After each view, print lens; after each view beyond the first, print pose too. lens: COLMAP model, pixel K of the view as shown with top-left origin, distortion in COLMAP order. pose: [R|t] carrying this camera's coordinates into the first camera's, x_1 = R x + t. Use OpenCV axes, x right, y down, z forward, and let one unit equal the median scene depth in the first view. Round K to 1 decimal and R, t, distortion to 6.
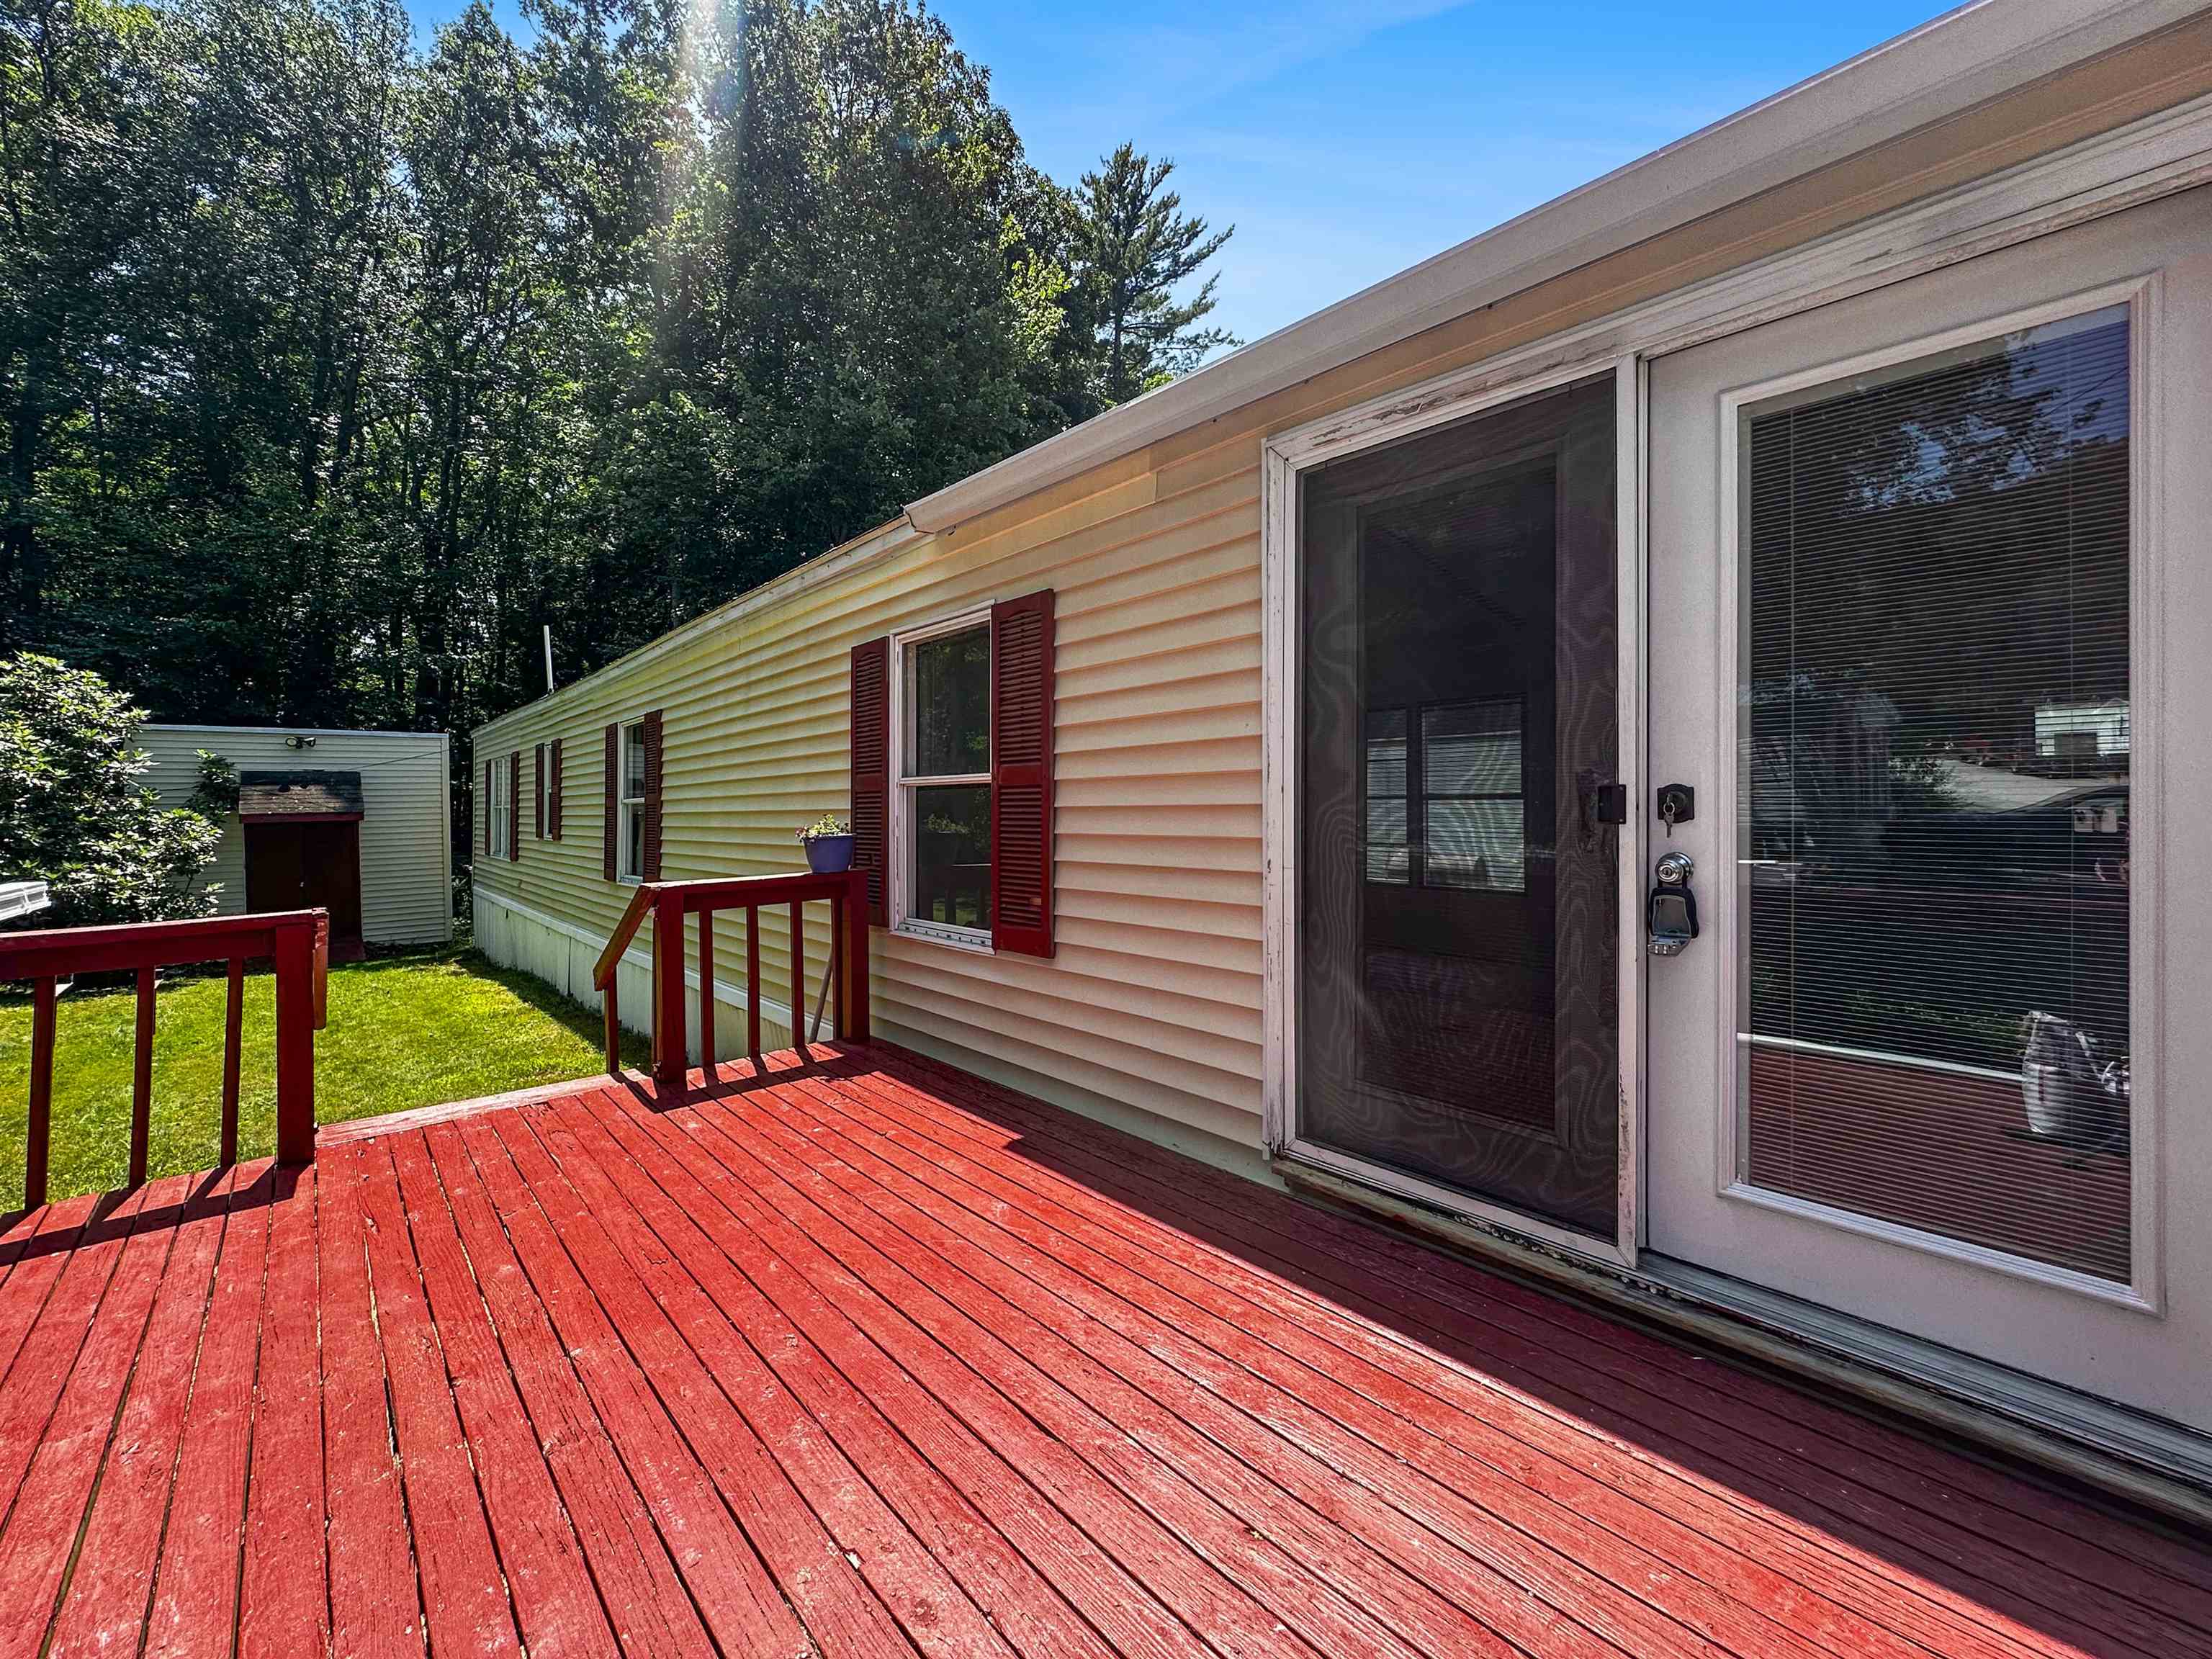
lens RADIAL K [[892.1, 0, 1112.2], [0, 892.1, 817.1], [0, 0, 1]] dist [-0.007465, 0.001411]
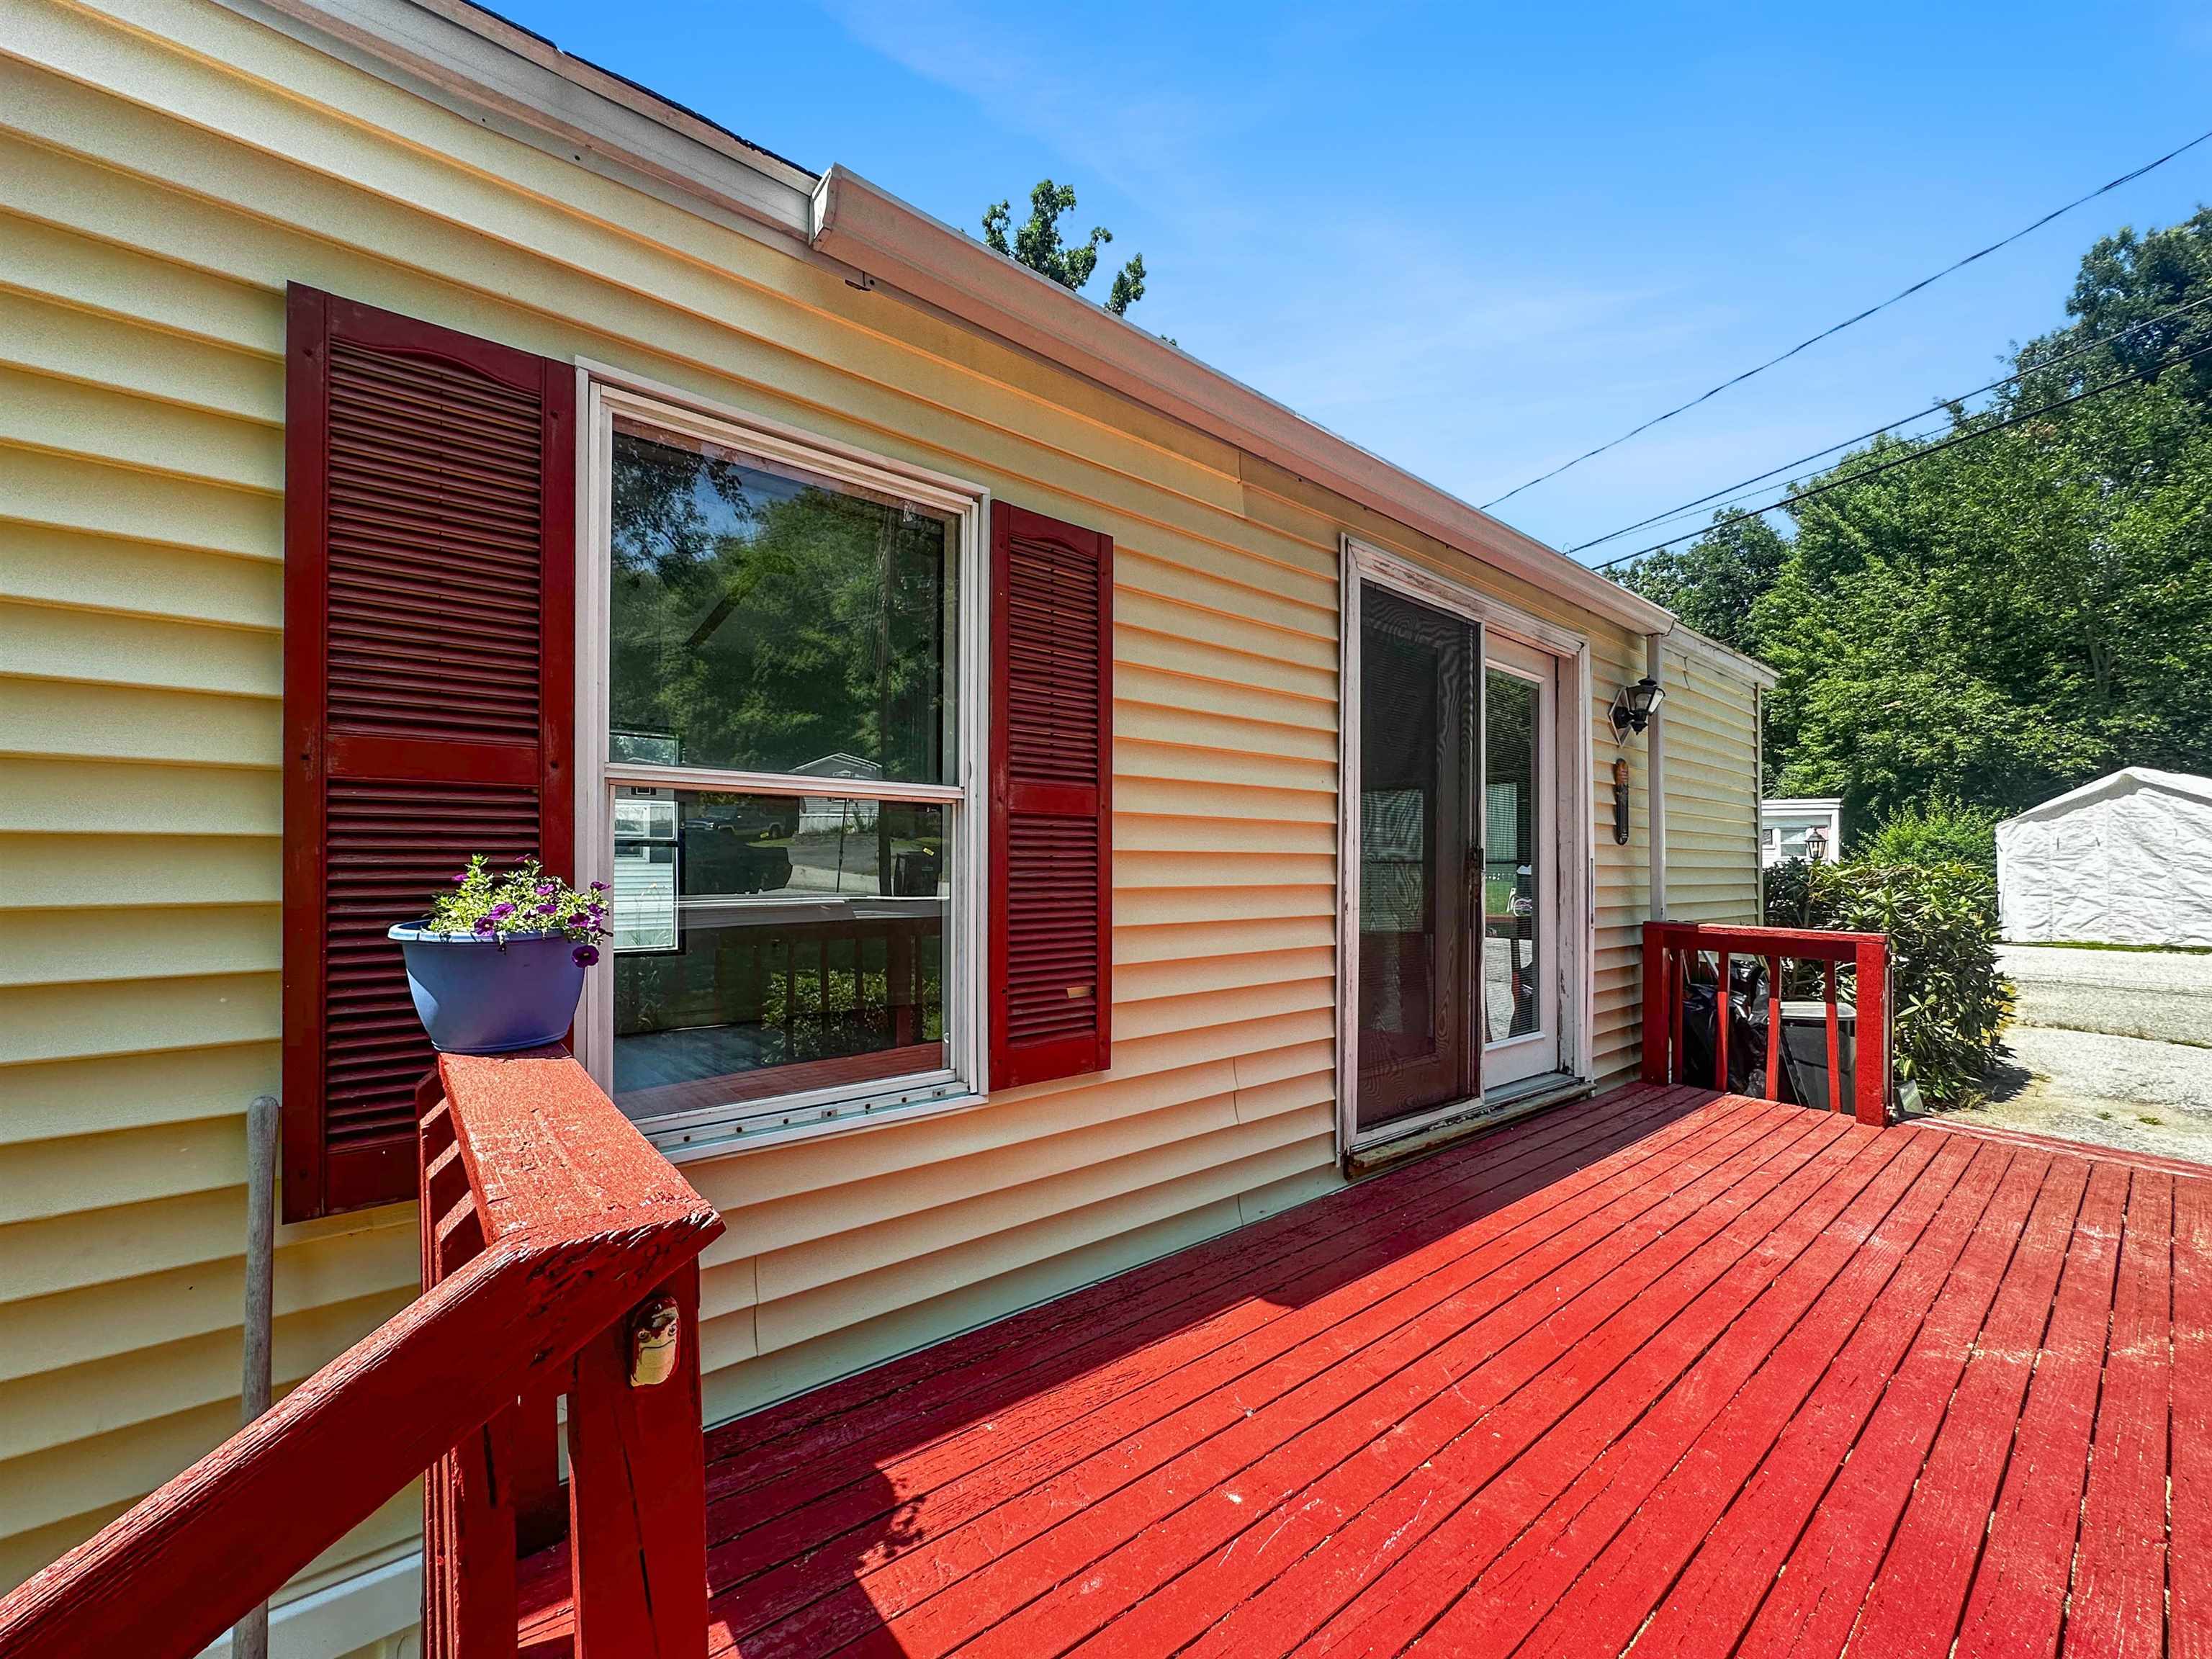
lens RADIAL K [[892.1, 0, 1113.2], [0, 892.1, 859.1], [0, 0, 1]] dist [-0.007465, 0.001411]
pose [[0.048259, 0.007926, 0.998803, -0.598435], [0.002181, 0.999965, -0.008041, 0.001319], [-0.998832, 0.002567, 0.048240, 0.756295]]
